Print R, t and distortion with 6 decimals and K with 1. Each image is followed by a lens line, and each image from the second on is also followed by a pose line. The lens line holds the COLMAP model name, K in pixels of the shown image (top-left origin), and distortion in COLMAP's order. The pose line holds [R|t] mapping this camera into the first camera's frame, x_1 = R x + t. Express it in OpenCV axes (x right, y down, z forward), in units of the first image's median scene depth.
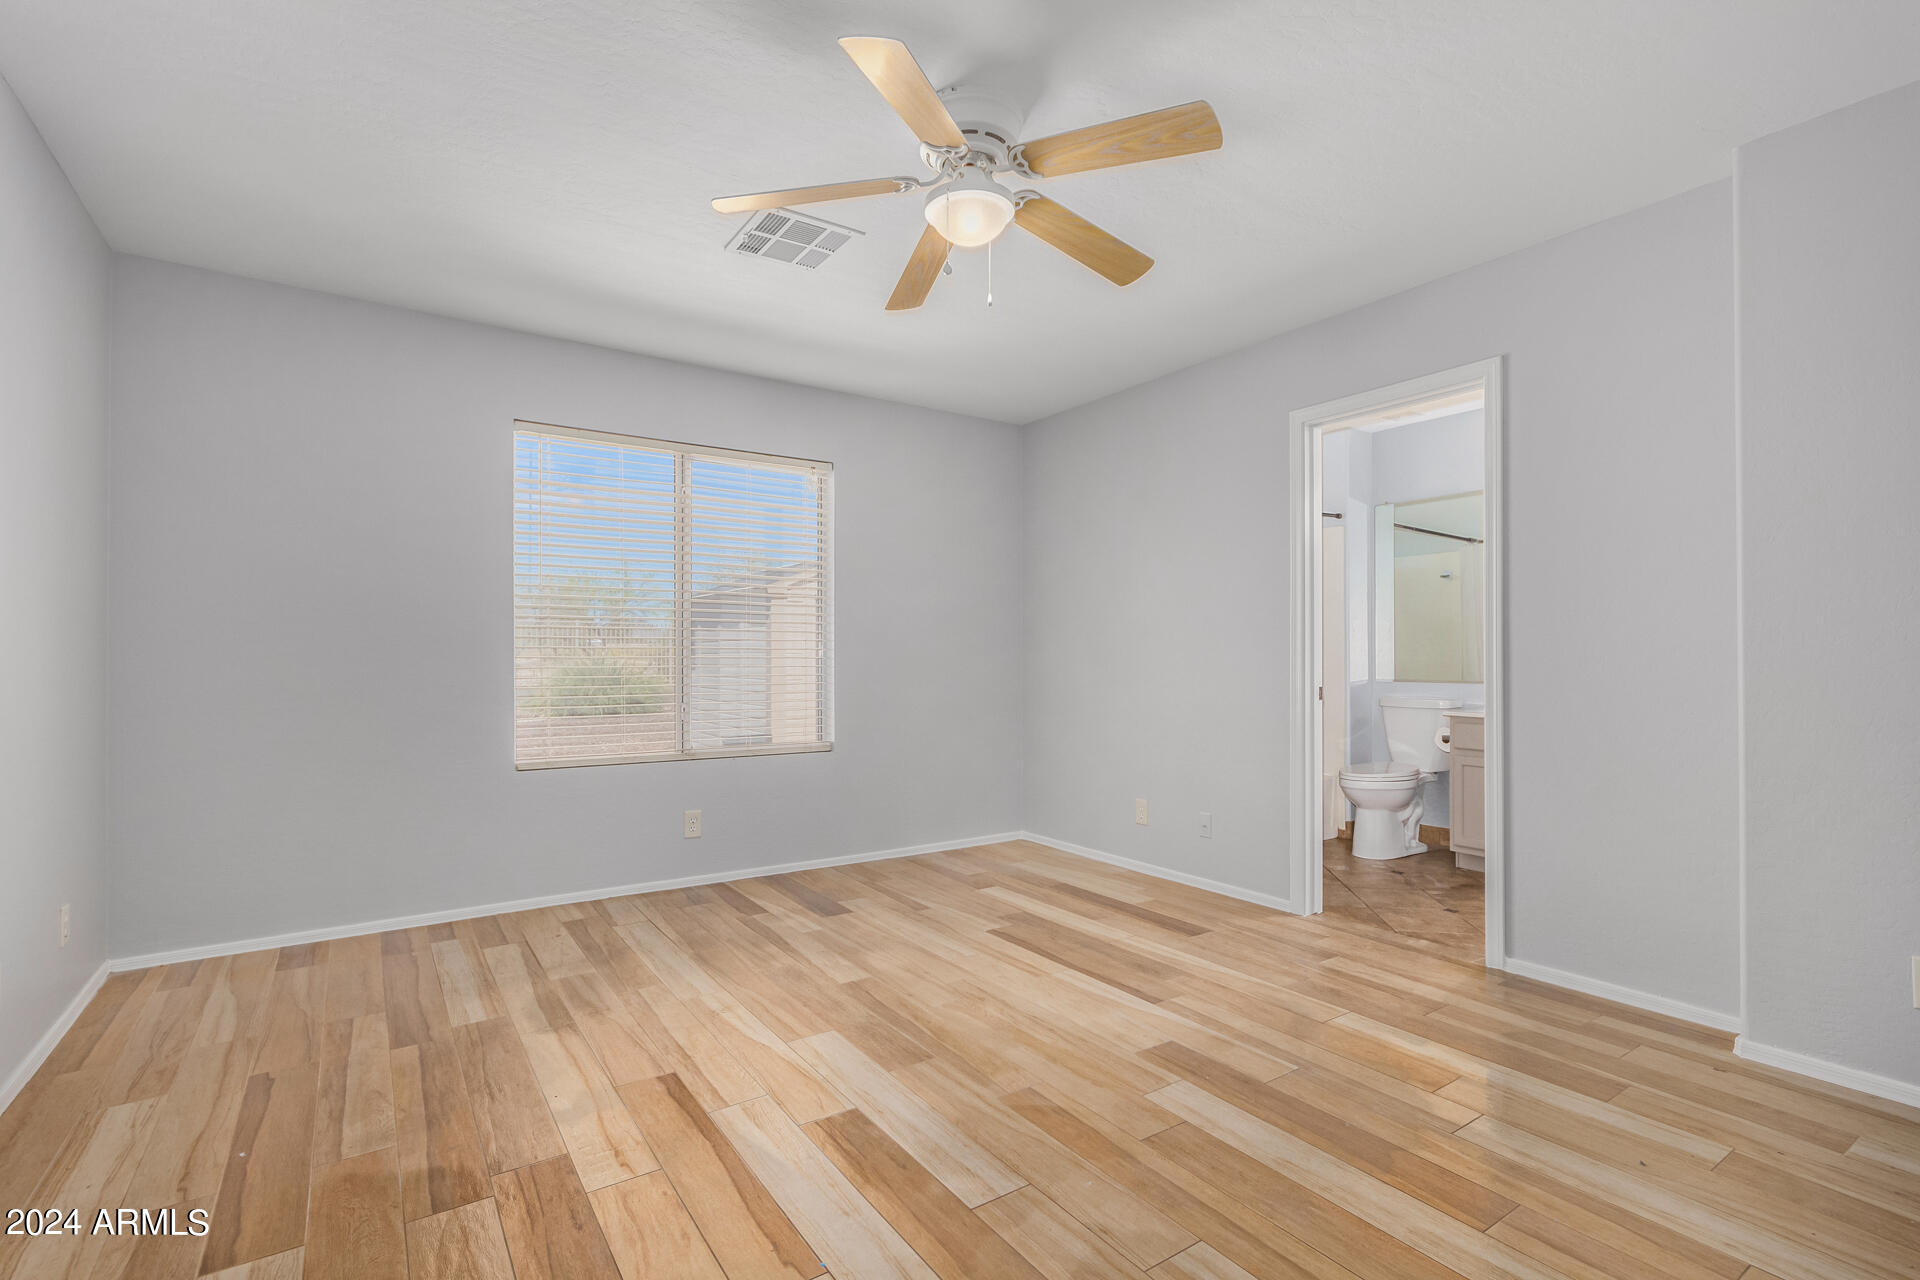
lens RADIAL K [[888.1, 0, 961.7], [0, 888.1, 653.3], [0, 0, 1]] dist [0.004911, 0.004350]
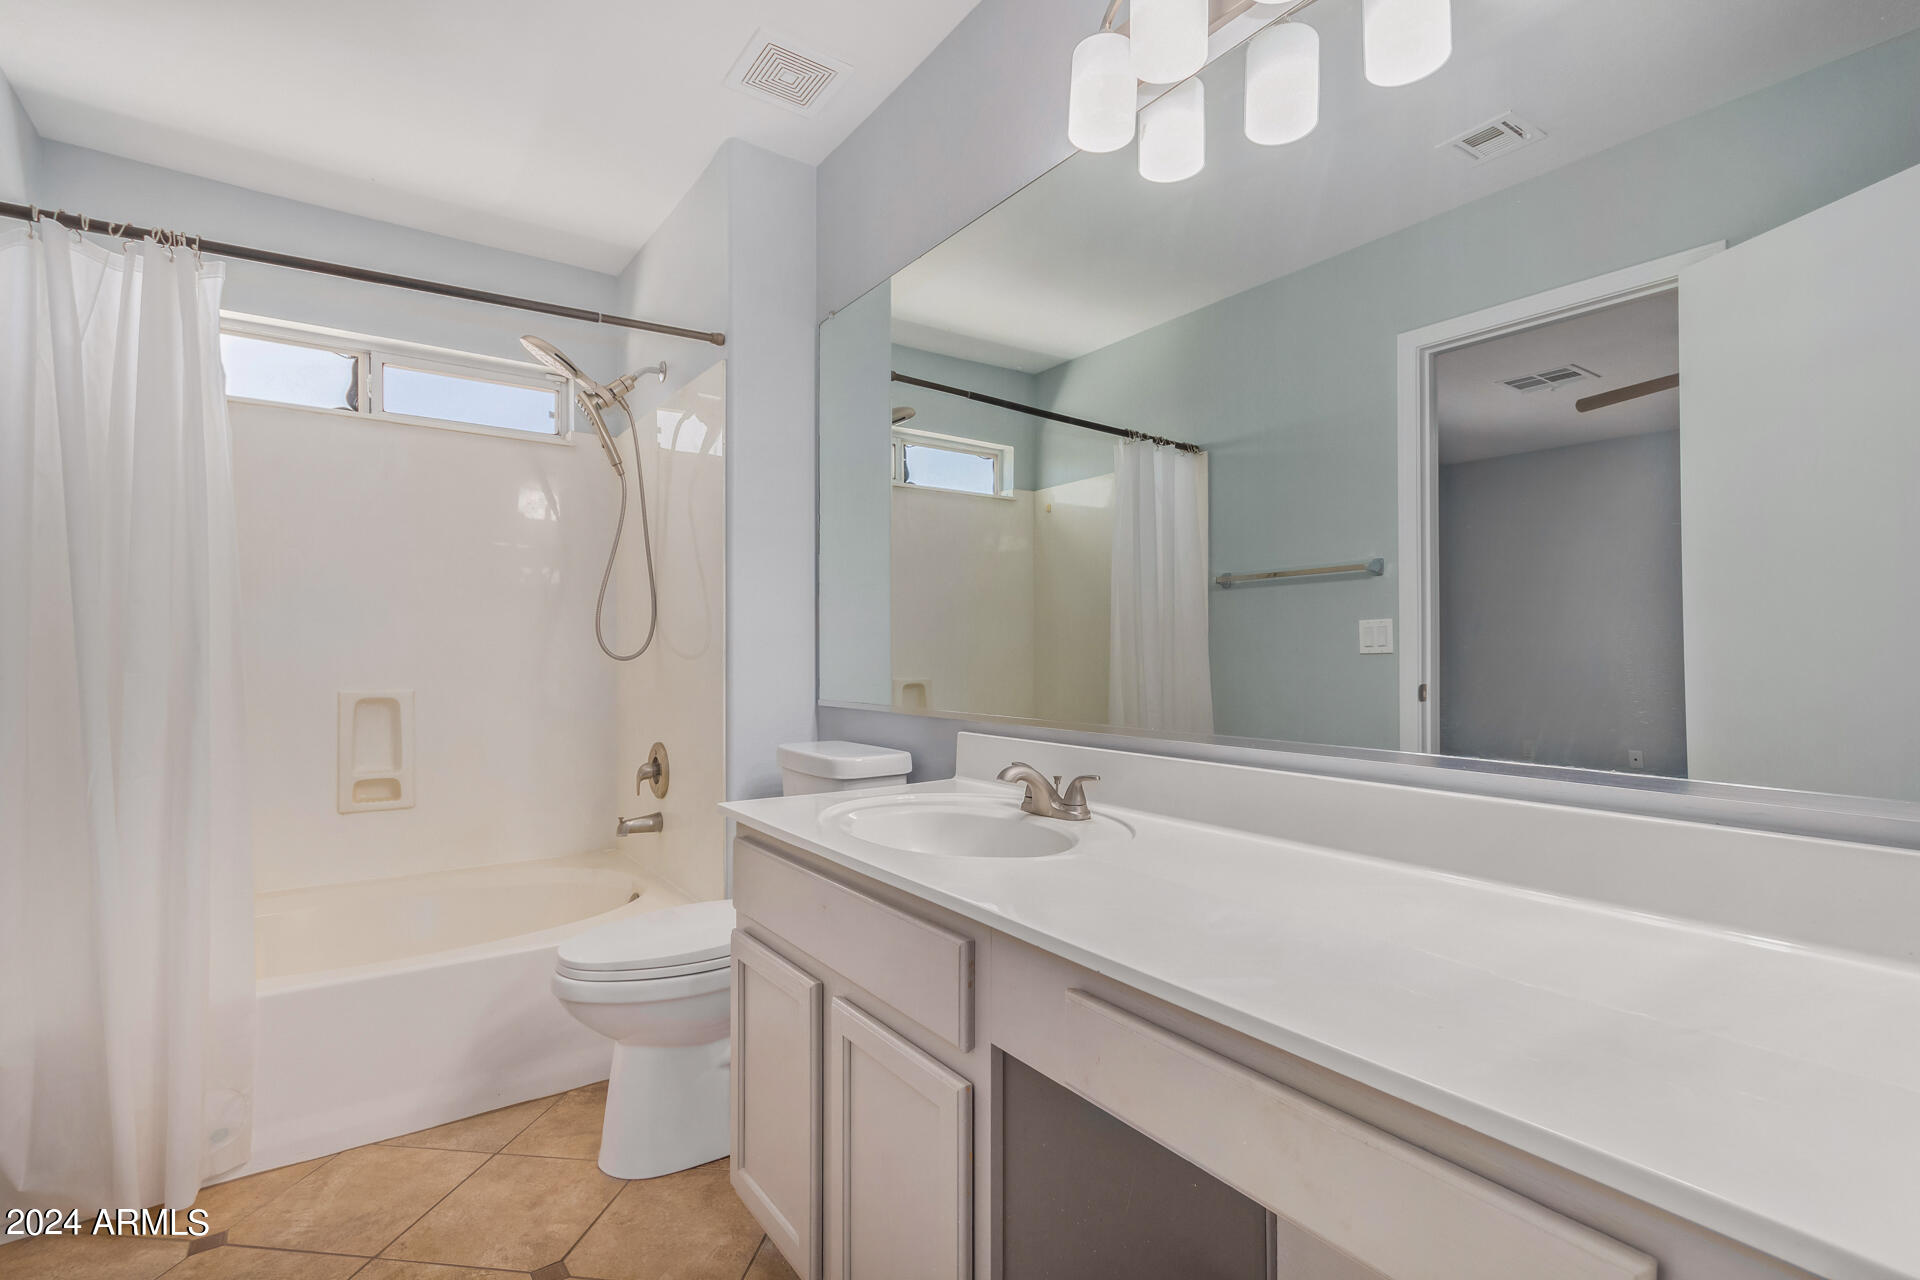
lens RADIAL K [[888.1, 0, 961.5], [0, 888.1, 647.0], [0, 0, 1]] dist [0.004911, 0.004350]
pose [[0.999863, -0.001035, 0.016521, 0.880477], [0.001140, 0.999979, -0.006343, 0.010175], [-0.016514, 0.006361, 0.999843, 0.884921]]
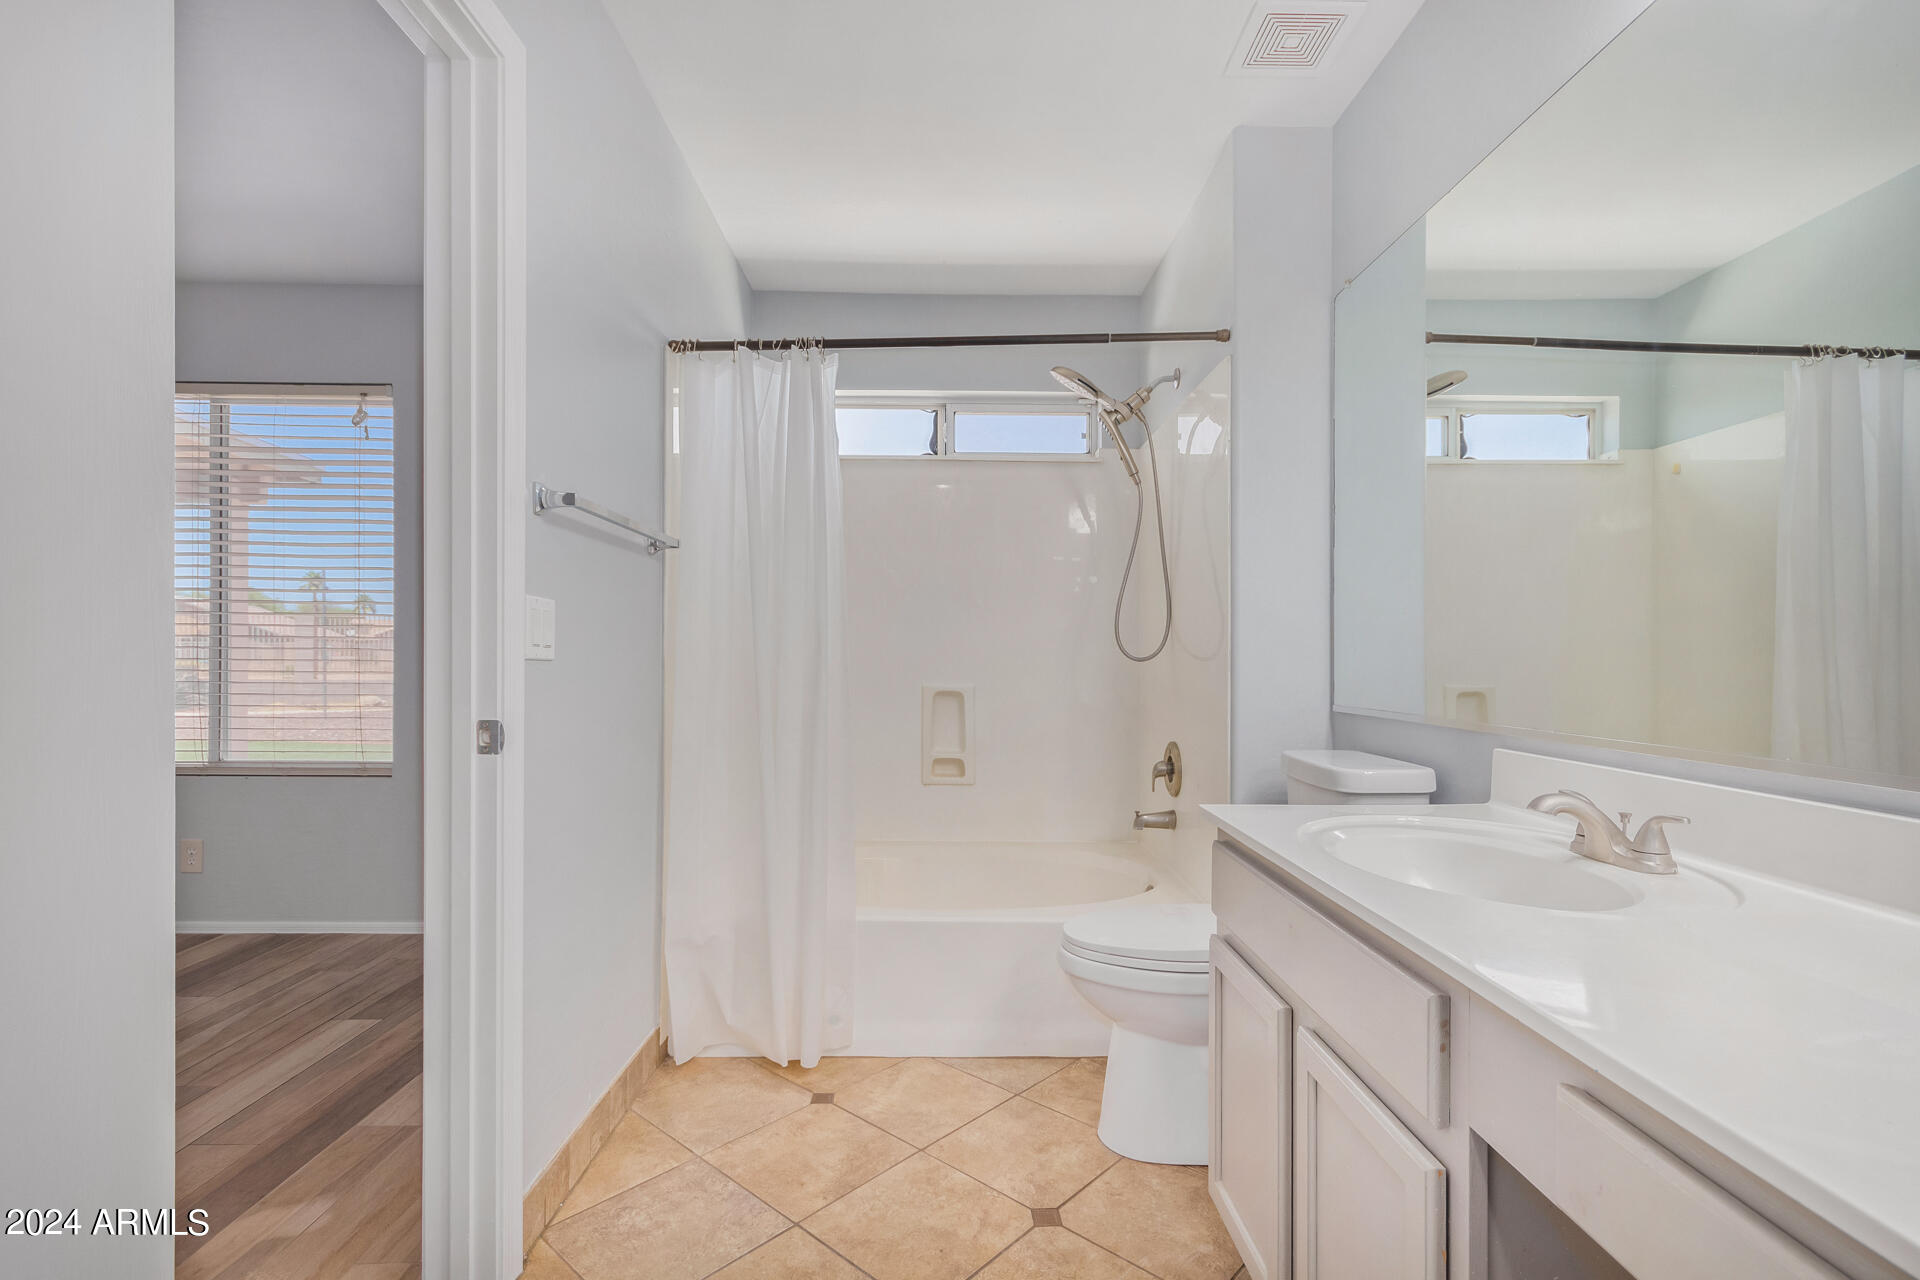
lens RADIAL K [[888.1, 0, 969.1], [0, 888.1, 651.6], [0, 0, 1]] dist [0.004911, 0.004350]
pose [[0.835324, -0.000009, -0.549758, 0.917366], [-0.003183, 0.999983, -0.004852, 0.012511], [0.549749, 0.005803, 0.835310, 0.903801]]
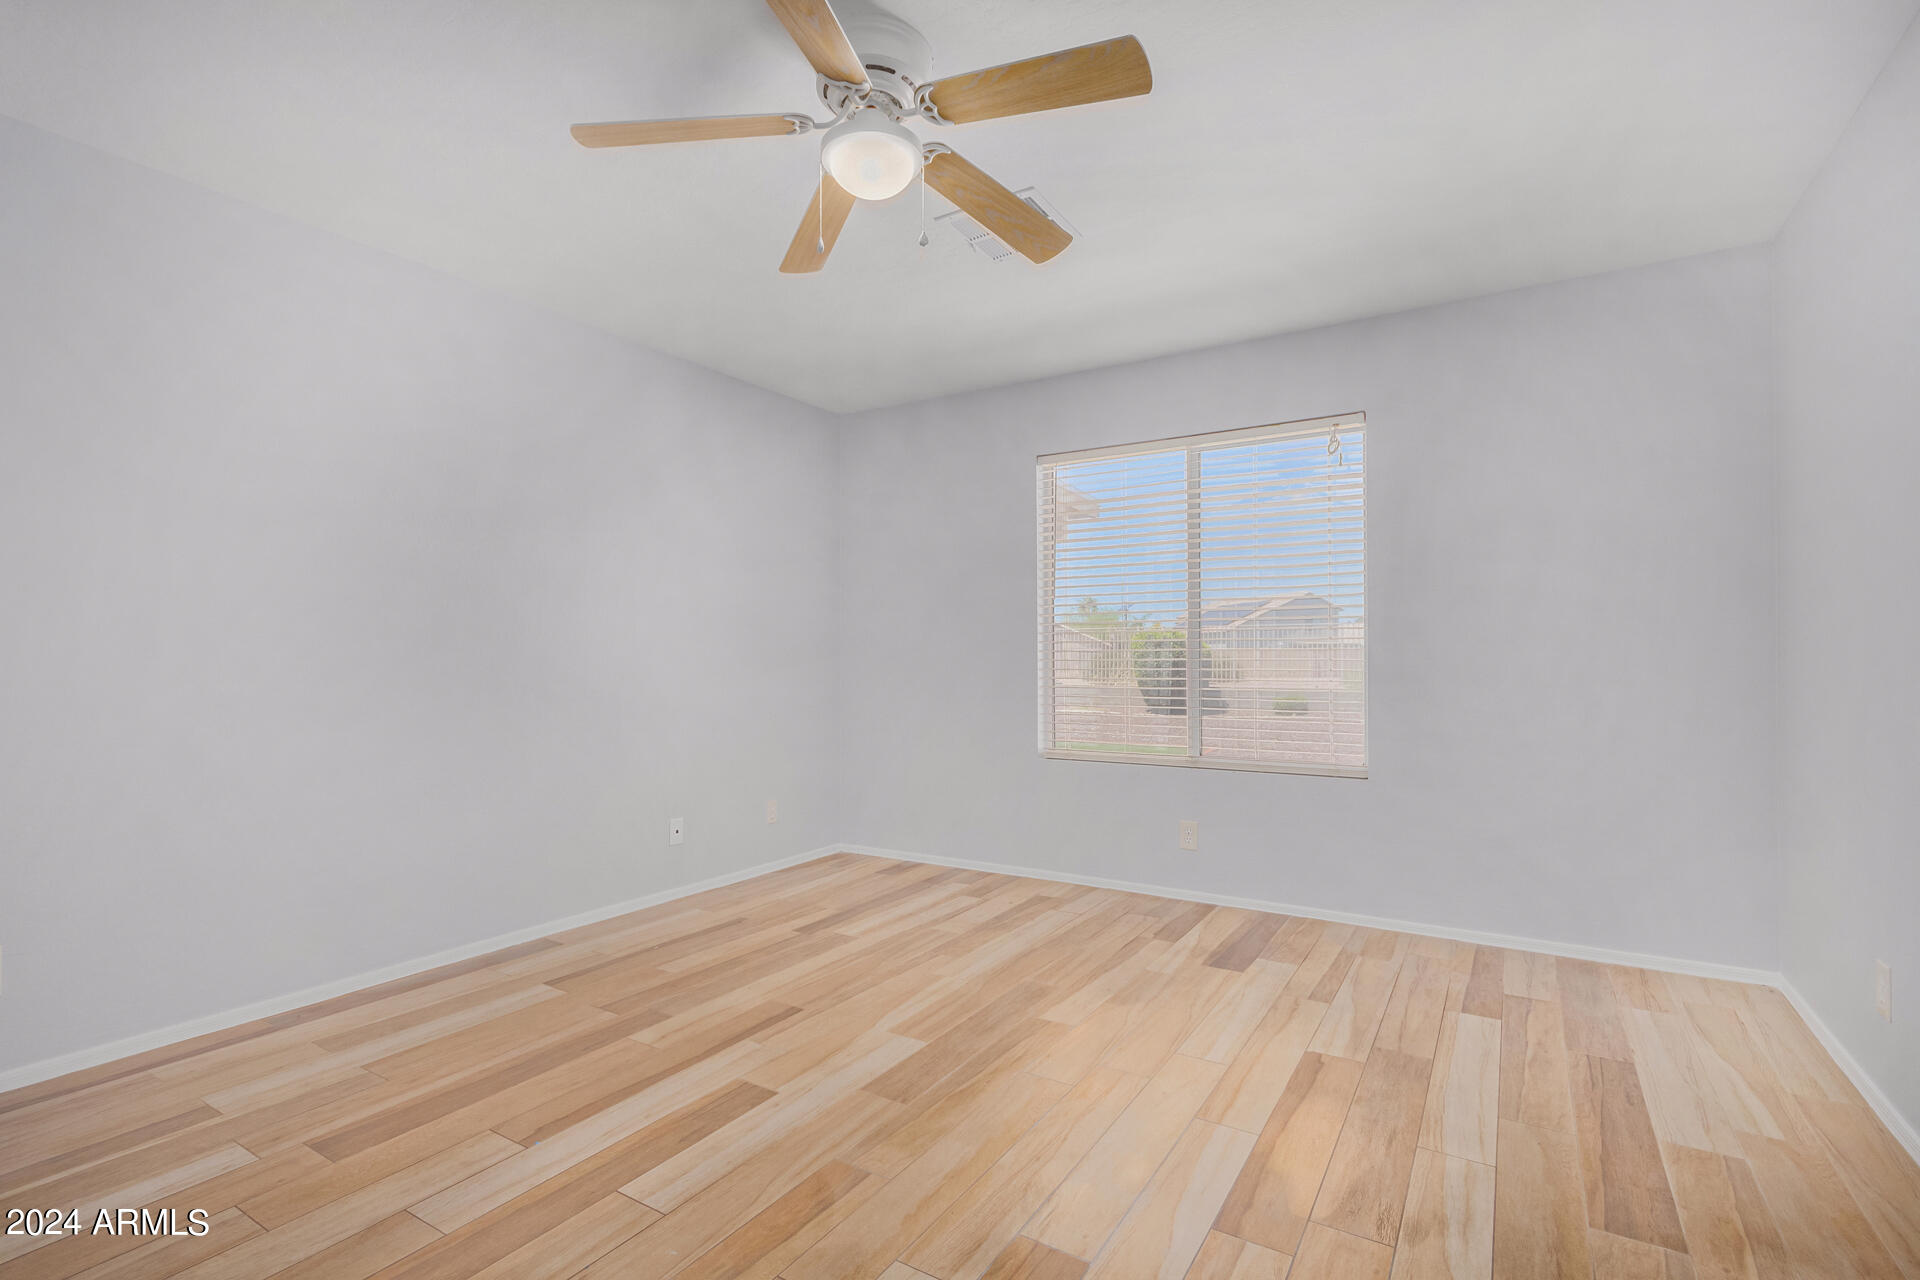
lens RADIAL K [[888.1, 0, 960.3], [0, 888.1, 643.9], [0, 0, 1]] dist [0.004911, 0.004350]
pose [[0.401897, -0.019818, -0.915470, 0.599638], [0.006028, 0.999801, -0.018997, 0.006636], [0.915665, 0.002116, 0.401937, 0.503934]]
